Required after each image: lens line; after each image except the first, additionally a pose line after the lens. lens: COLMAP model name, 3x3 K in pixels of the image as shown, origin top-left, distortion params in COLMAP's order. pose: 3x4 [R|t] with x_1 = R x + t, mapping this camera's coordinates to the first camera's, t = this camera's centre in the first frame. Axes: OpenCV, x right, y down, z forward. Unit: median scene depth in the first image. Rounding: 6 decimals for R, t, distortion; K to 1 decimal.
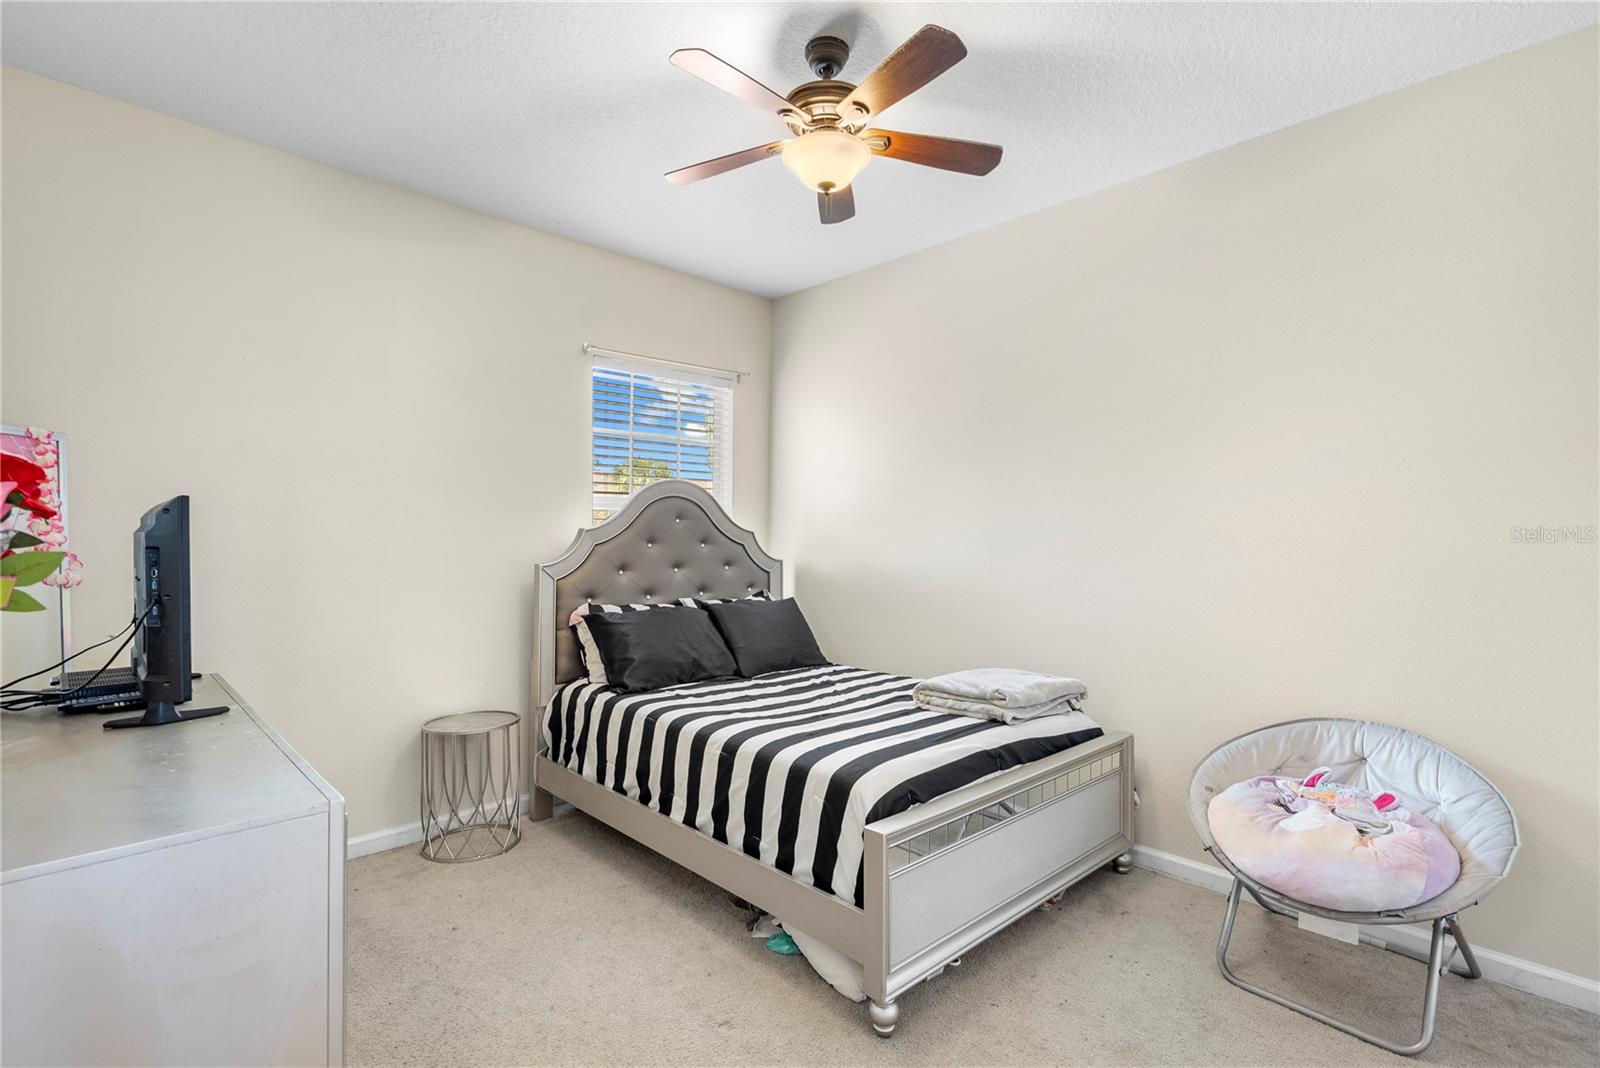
lens RADIAL K [[734.3, 0, 800.0], [0, 734.3, 534.0], [0, 0, 1]] dist [-0.005411, 0.000333]
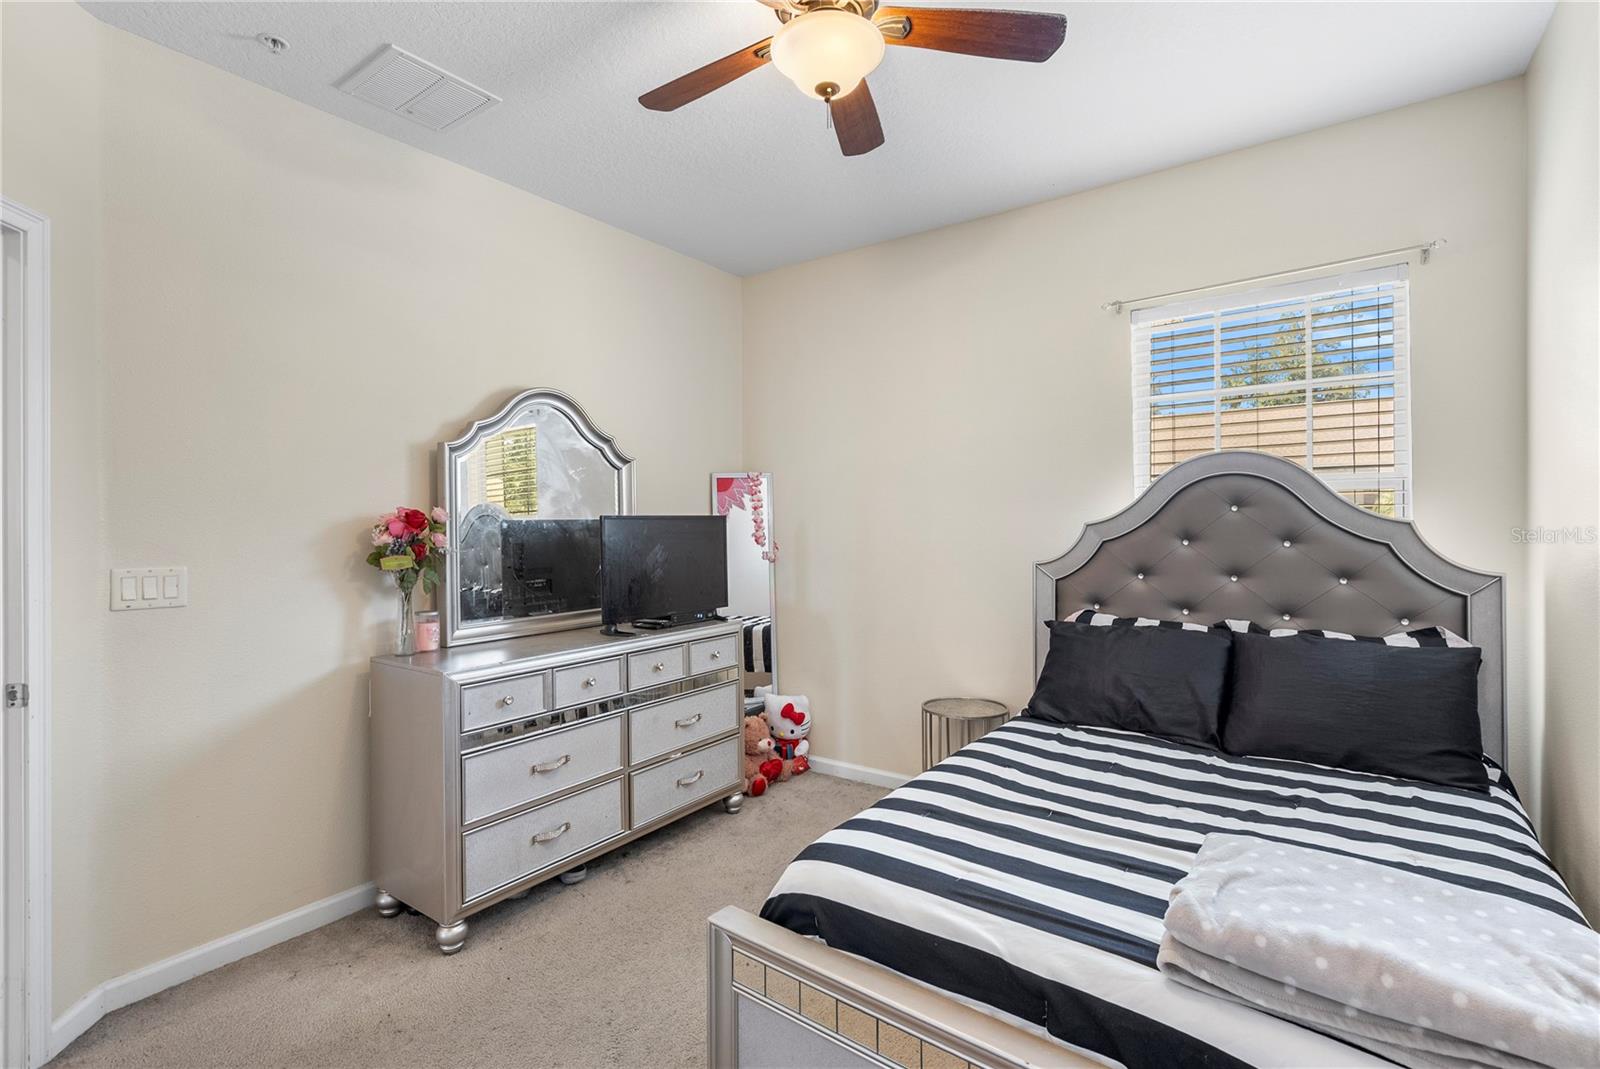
lens RADIAL K [[721.4, 0, 800.0], [0, 721.4, 534.5], [0, 0, 1]] dist [-0.000385, 0.000178]
pose [[0.173894, -0.000037, -0.984764, 0.662825], [0.010048, 0.999948, 0.001737, 0.001987], [0.984713, -0.010197, 0.173885, 0.726735]]
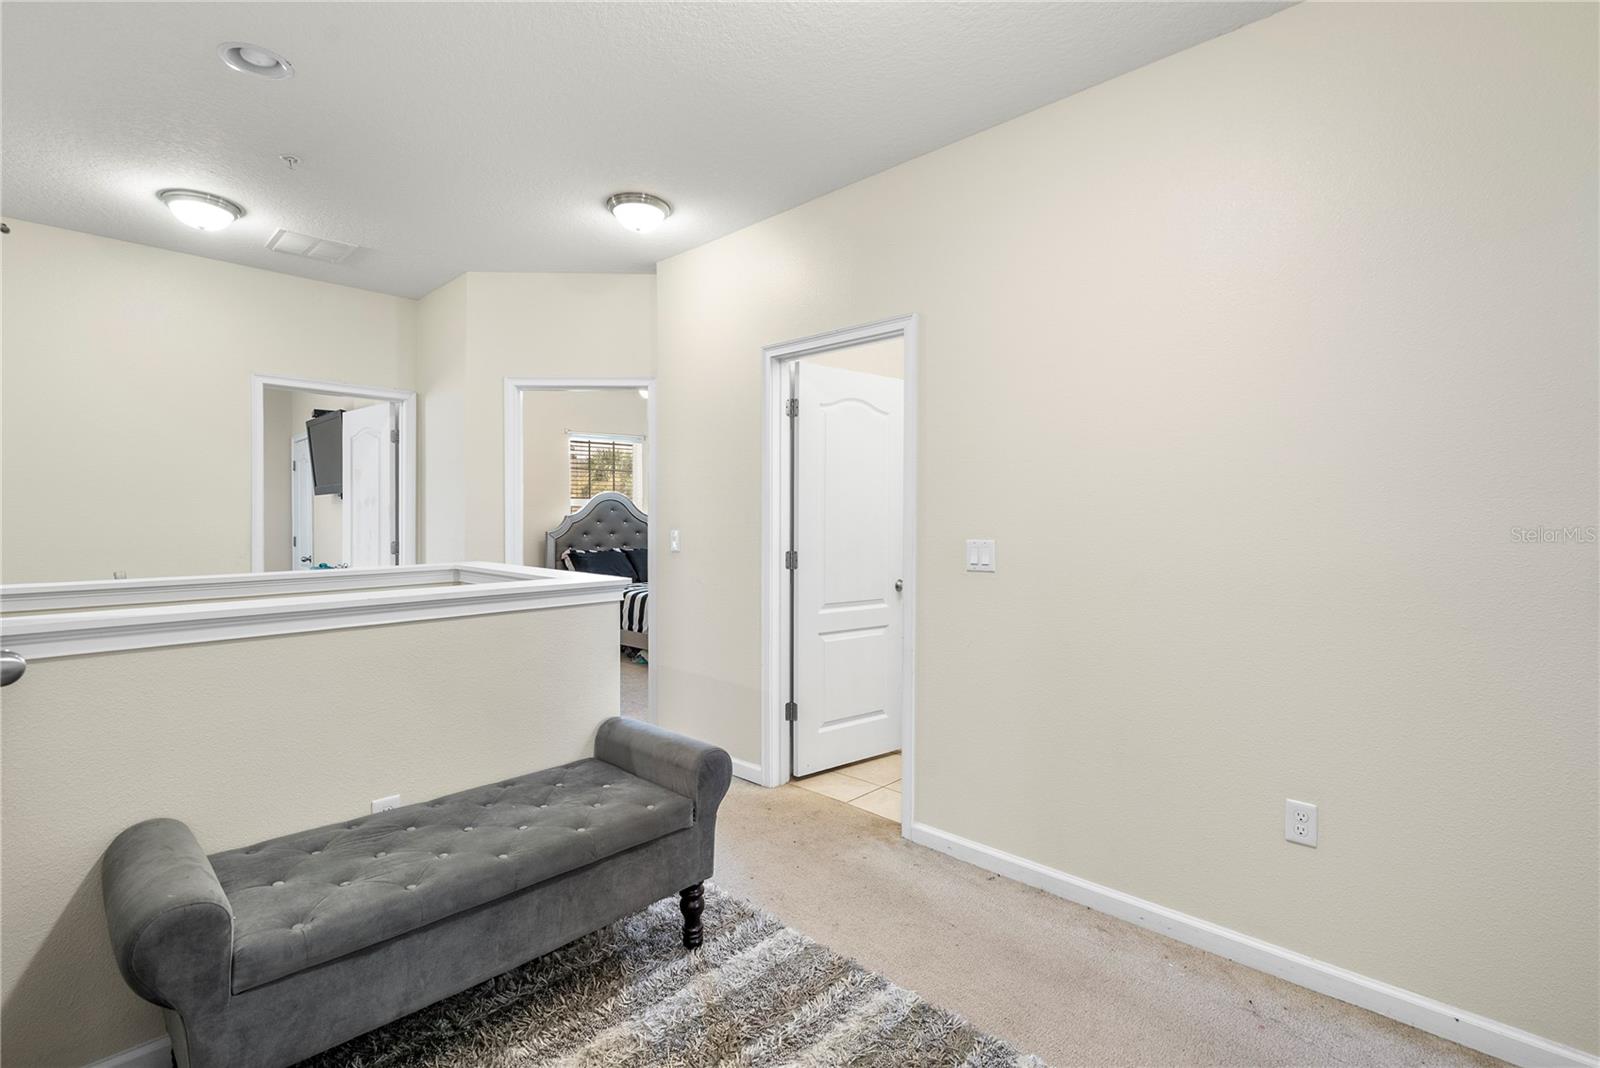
lens RADIAL K [[721.4, 0, 800.0], [0, 721.4, 534.0], [0, 0, 1]] dist [-0.000385, 0.000178]
pose [[0.999335, -0.007045, 0.035786, 0.452935], [0.006279, 0.999750, 0.021461, 0.008324], [-0.035929, -0.021222, 0.999129, -1.654865]]
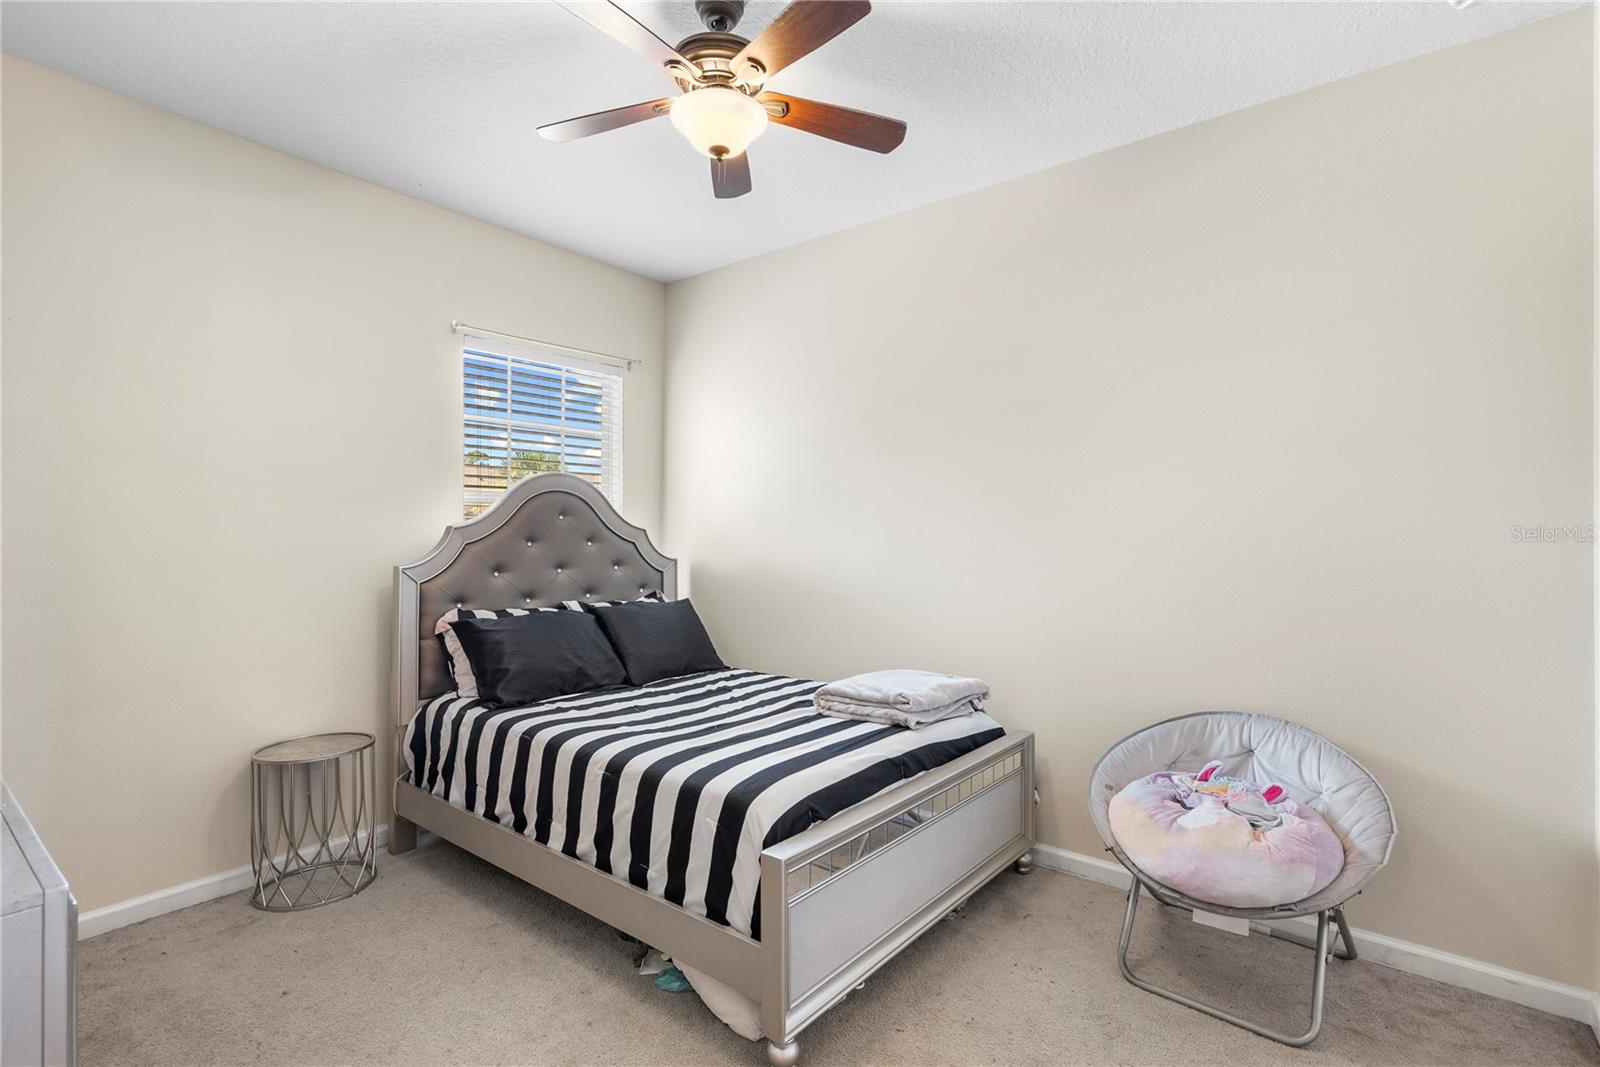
lens RADIAL K [[734.3, 0, 800.0], [0, 734.3, 533.5], [0, 0, 1]] dist [-0.005411, 0.000333]
pose [[0.990950, -0.002273, 0.134213, 0.010592], [0.001832, 0.999993, 0.003406, -0.000319], [-0.134220, -0.003130, 0.990947, 0.069686]]
